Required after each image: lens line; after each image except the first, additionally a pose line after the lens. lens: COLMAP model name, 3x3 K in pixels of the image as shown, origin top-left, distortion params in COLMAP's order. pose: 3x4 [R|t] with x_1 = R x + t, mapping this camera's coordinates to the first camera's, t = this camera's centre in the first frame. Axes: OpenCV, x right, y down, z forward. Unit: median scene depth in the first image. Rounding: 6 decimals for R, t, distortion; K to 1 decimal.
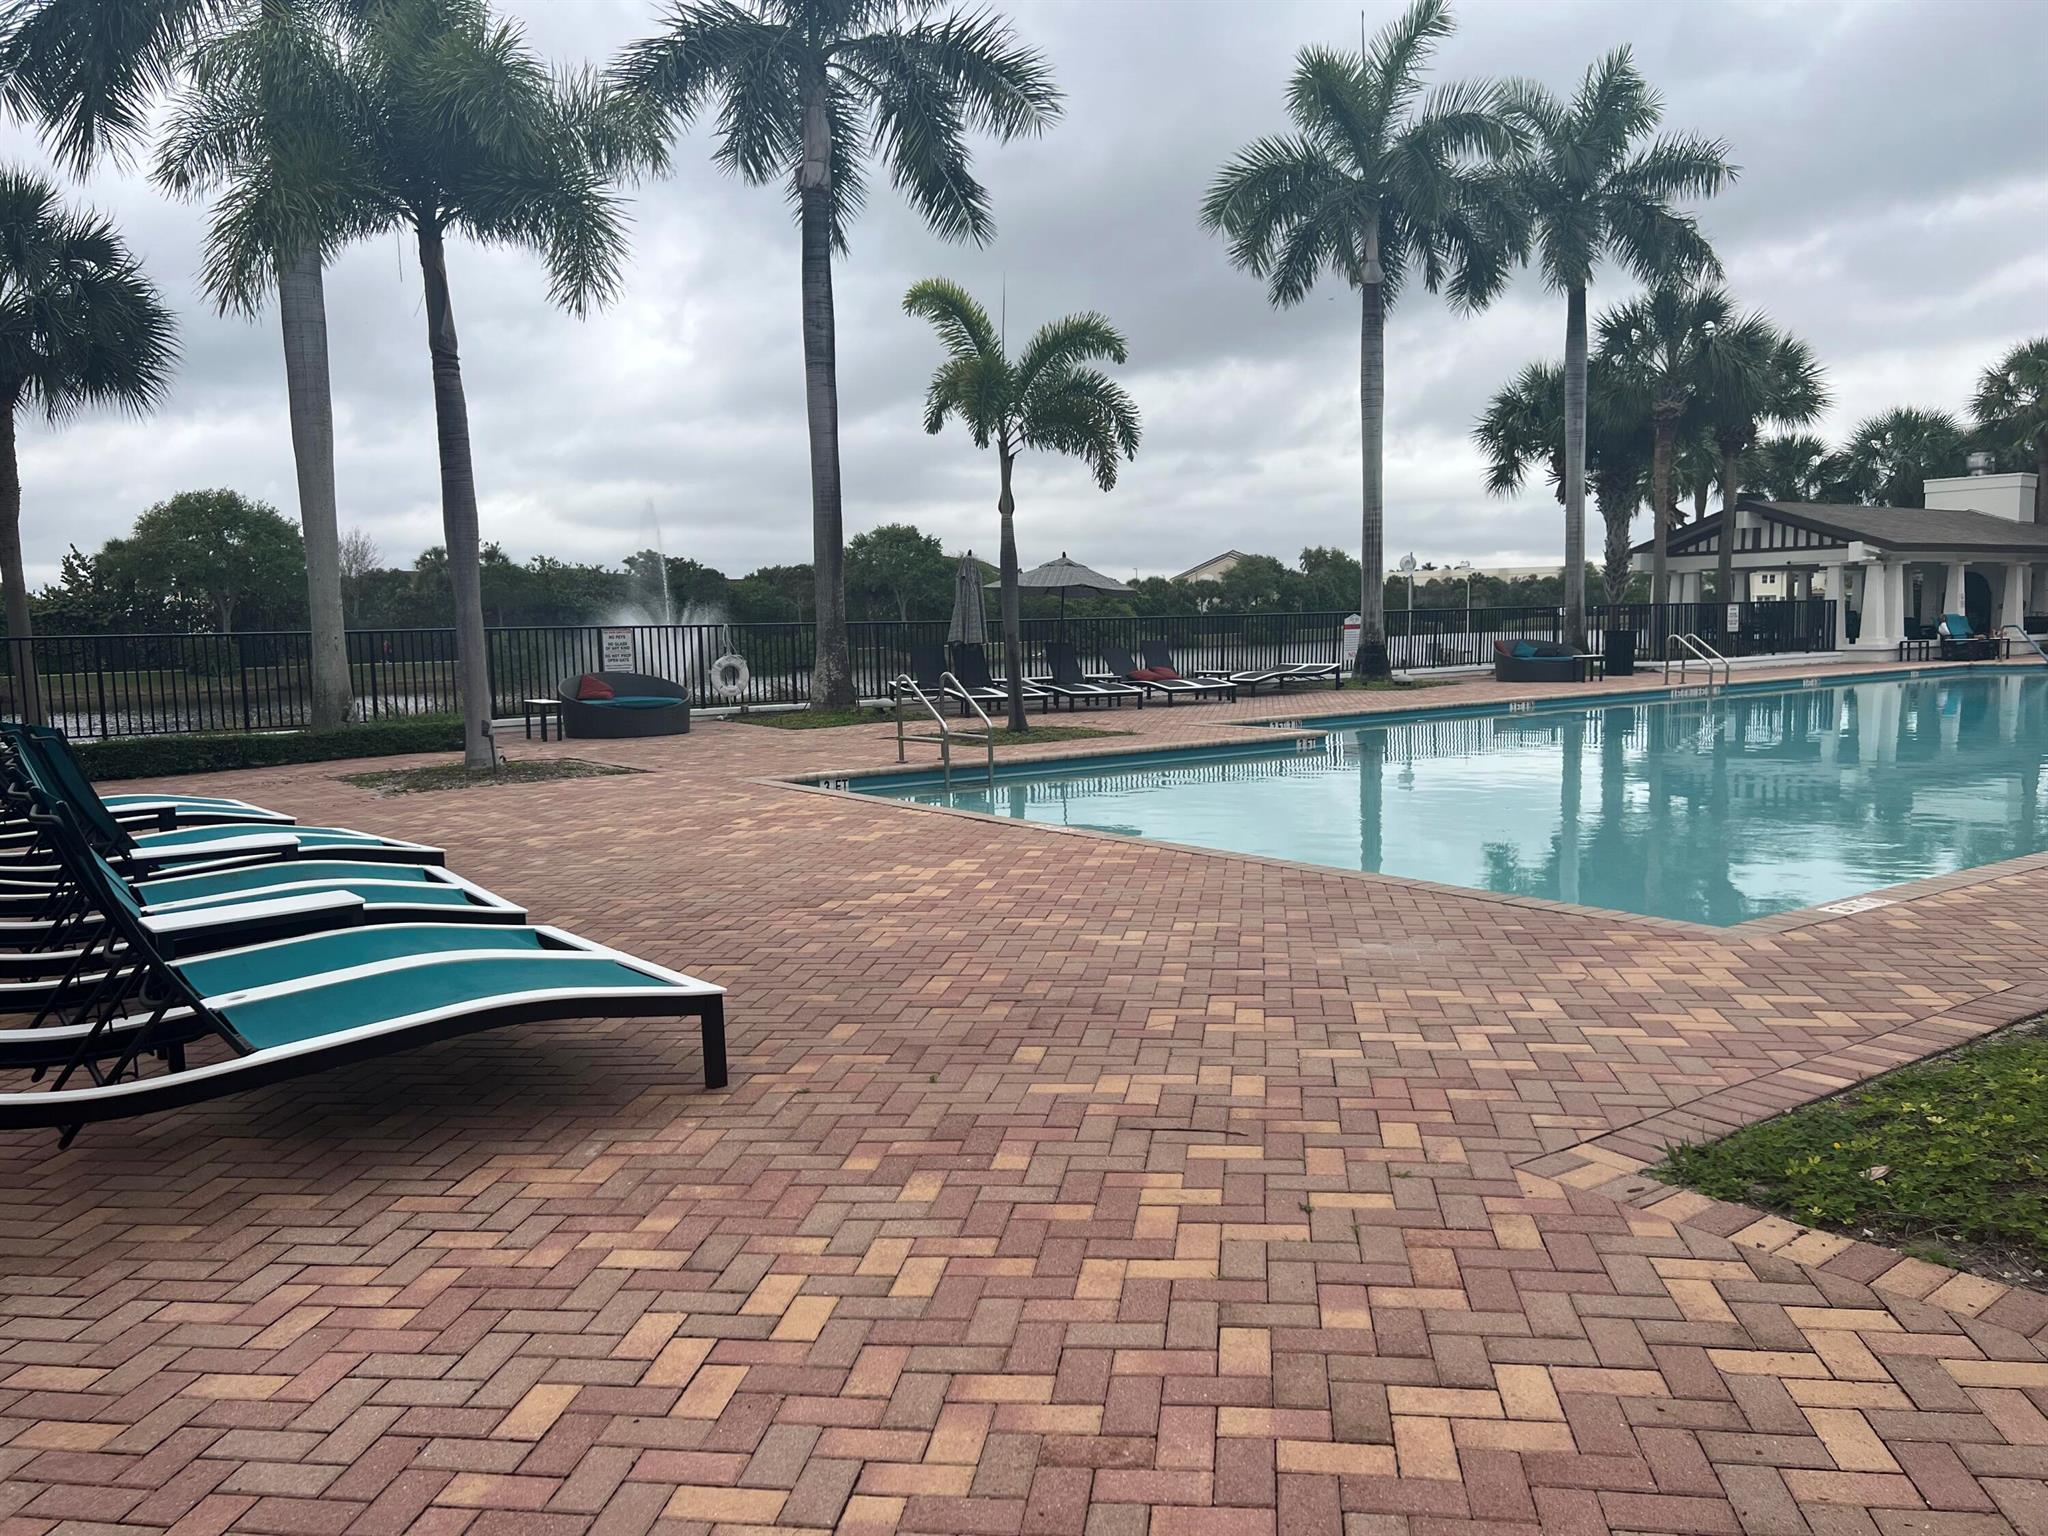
lens RADIAL K [[1631.6, 0, 1024.0], [0, 1631.6, 768.0], [0, 0, 1]] dist [0.075249, -0.148398]
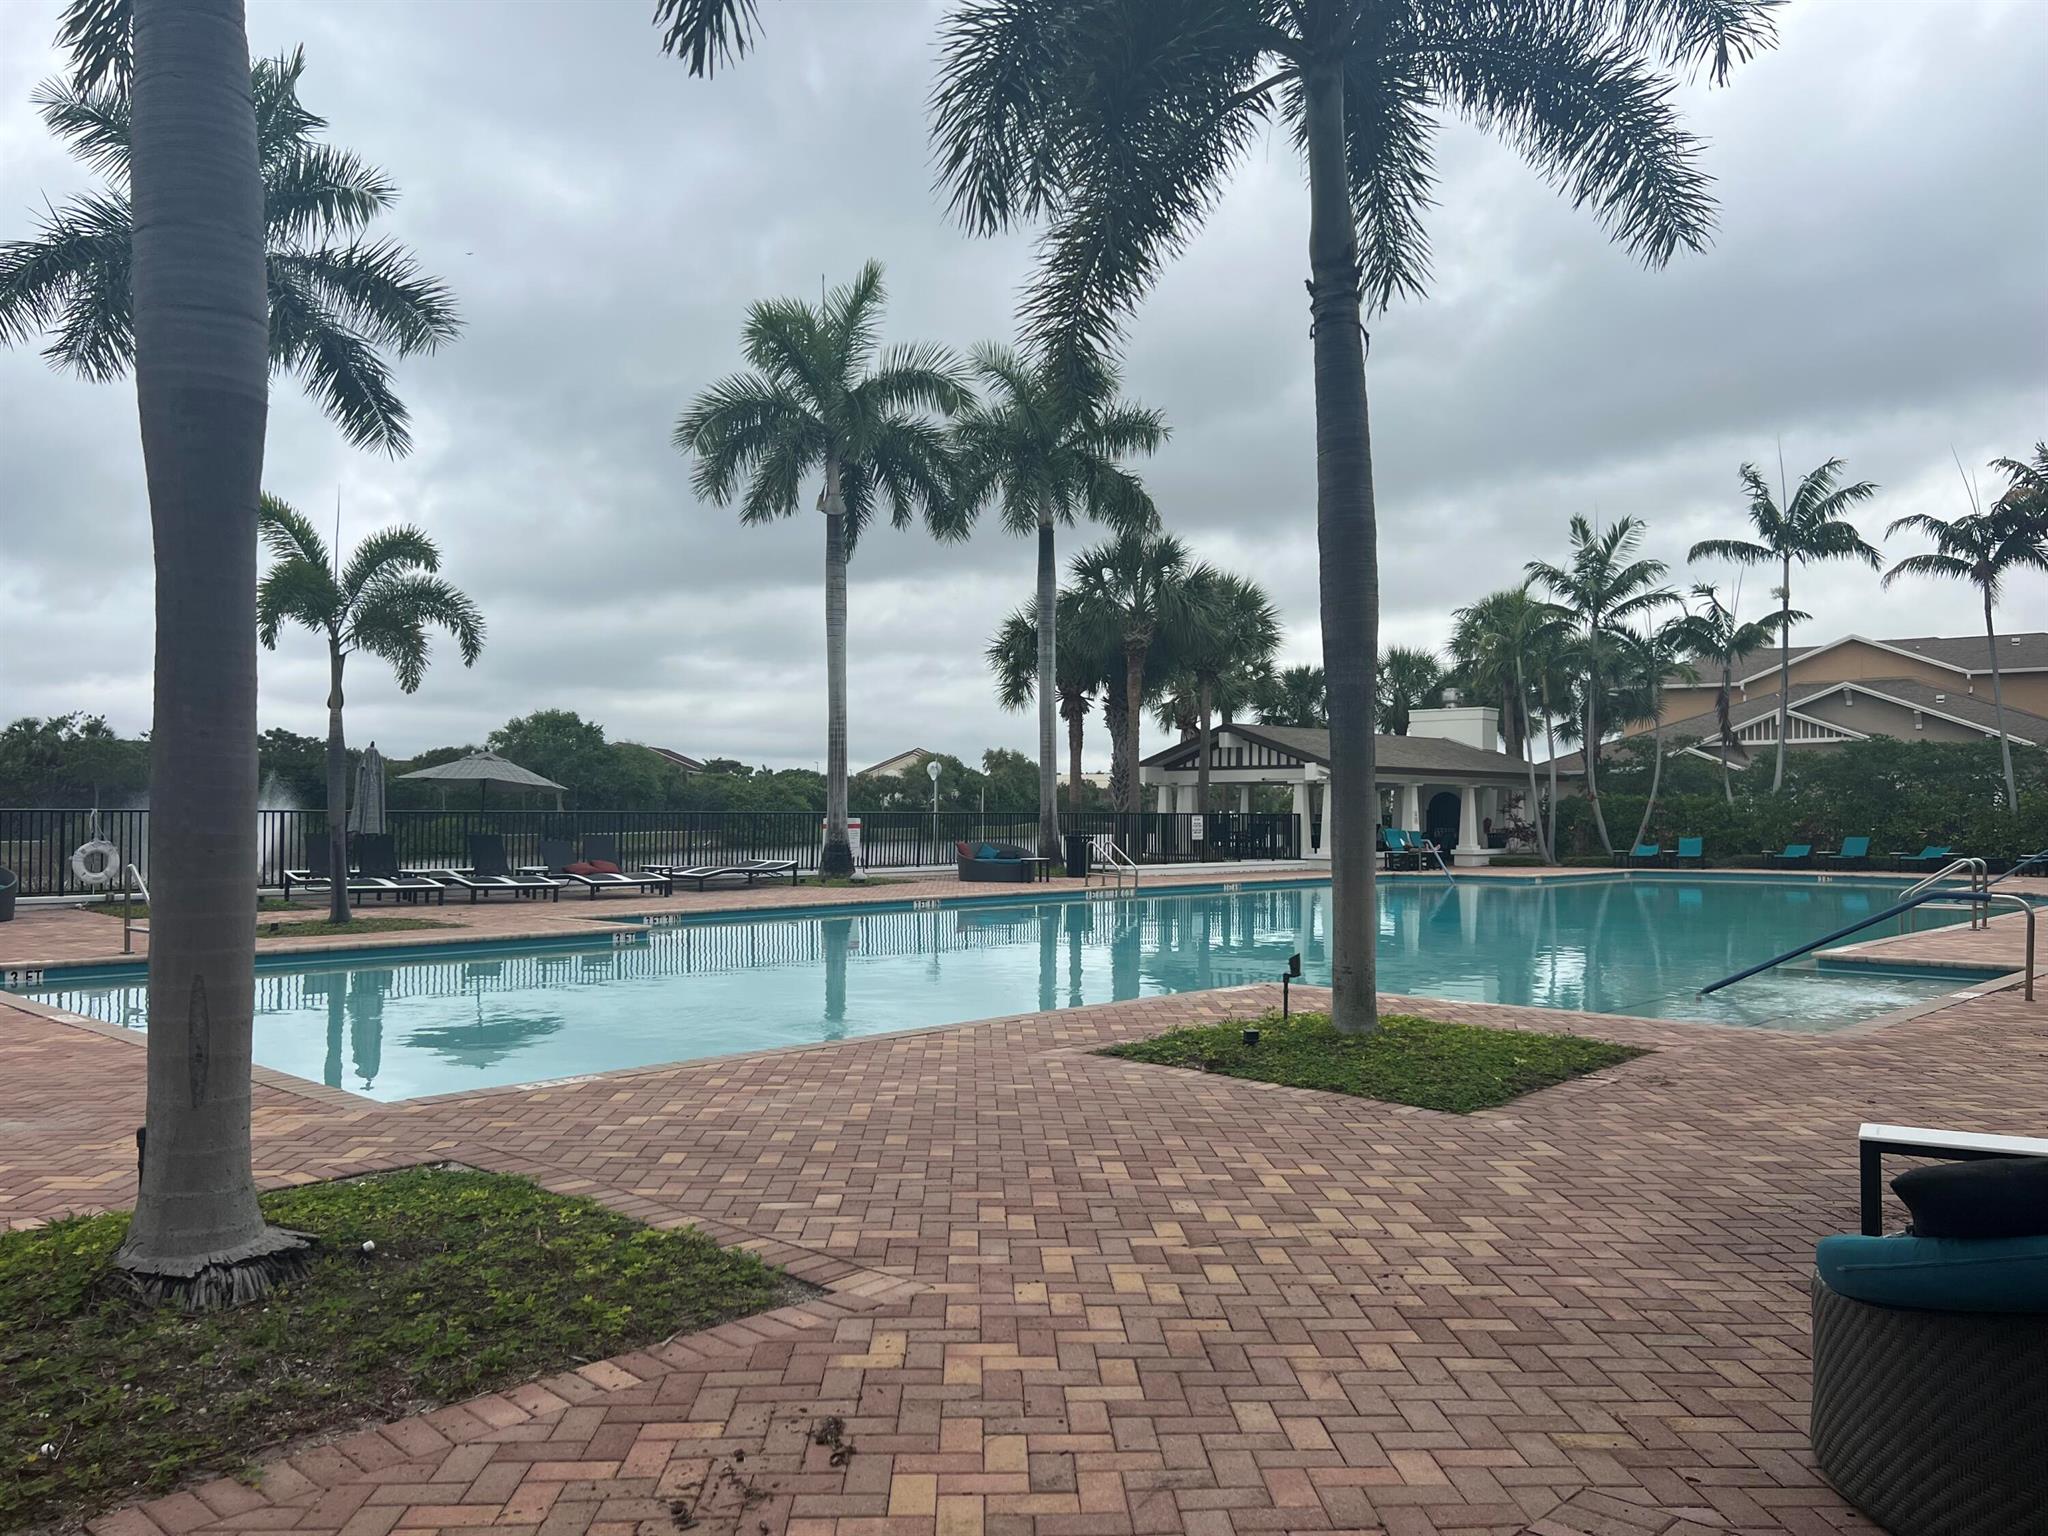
lens RADIAL K [[1591.9, 0, 1024.0], [0, 1591.9, 768.0], [0, 0, 1]] dist [0.123832, -0.197572]
pose [[0.981881, 0.031542, 0.186853, 0.121362], [-0.009133, 0.992781, -0.119592, -0.001162], [-0.189276, 0.115719, 0.975081, -0.035878]]
